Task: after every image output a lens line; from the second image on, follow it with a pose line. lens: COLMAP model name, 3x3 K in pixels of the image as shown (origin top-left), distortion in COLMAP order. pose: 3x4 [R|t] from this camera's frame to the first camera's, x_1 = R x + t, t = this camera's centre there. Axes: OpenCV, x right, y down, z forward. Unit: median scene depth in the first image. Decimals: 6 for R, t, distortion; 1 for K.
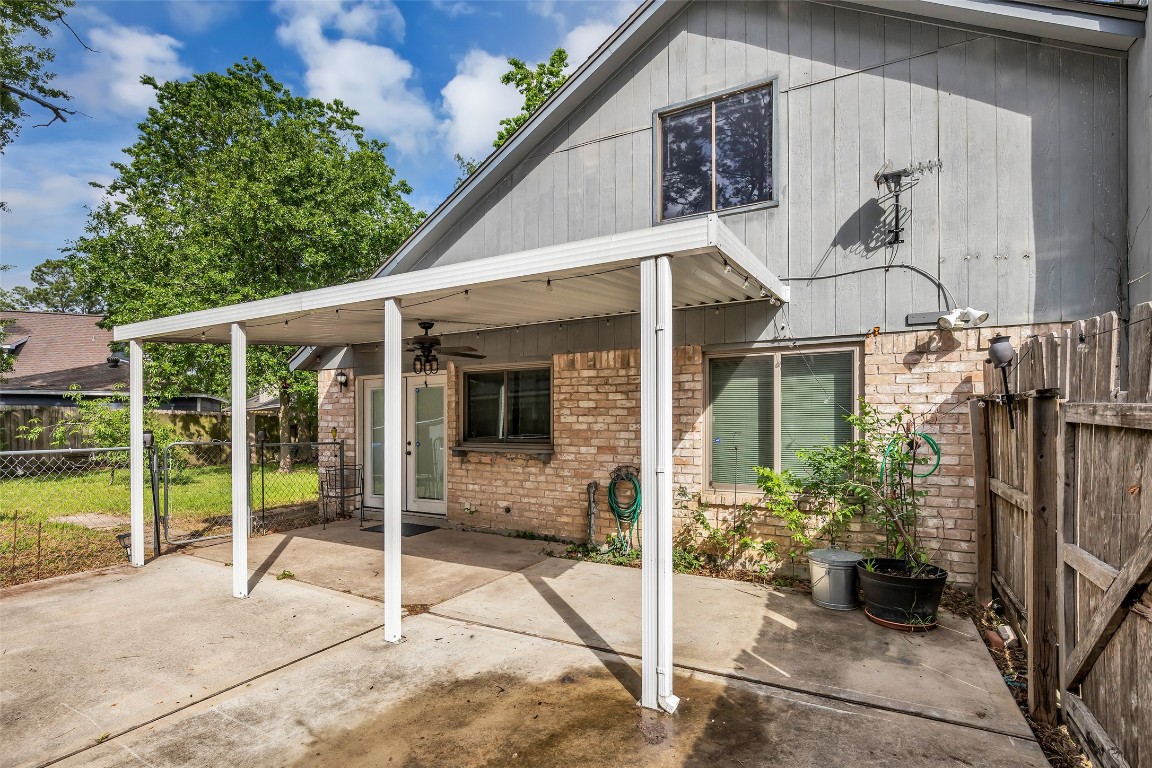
lens RADIAL K [[529.9, 0, 574.9], [0, 529.9, 417.8], [0, 0, 1]] dist [0.001130, 0.000074]
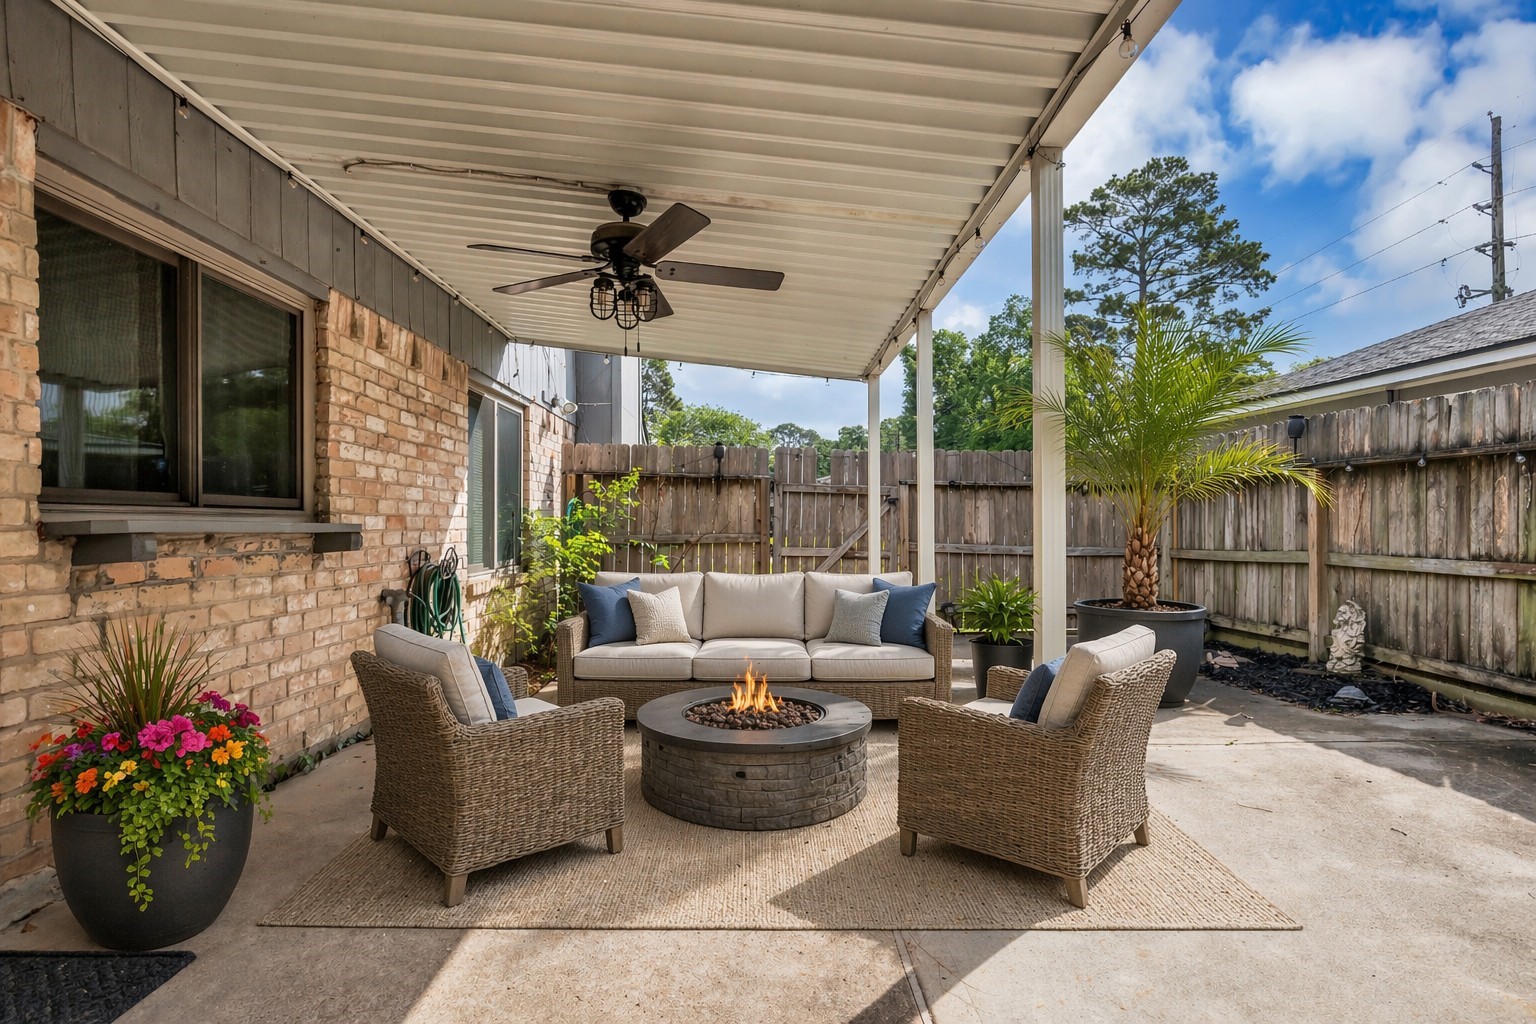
lens RADIAL K [[732.8, 0, 766.6], [0, 732.8, 516.1], [0, 0, 1]] dist [0.000068, 0.000027]
pose [[-0.470688, 0.017031, 0.882135, -0.684949], [0.008488, 0.999855, -0.014775, 0.064941], [-0.882259, 0.000534, -0.470765, 0.965978]]
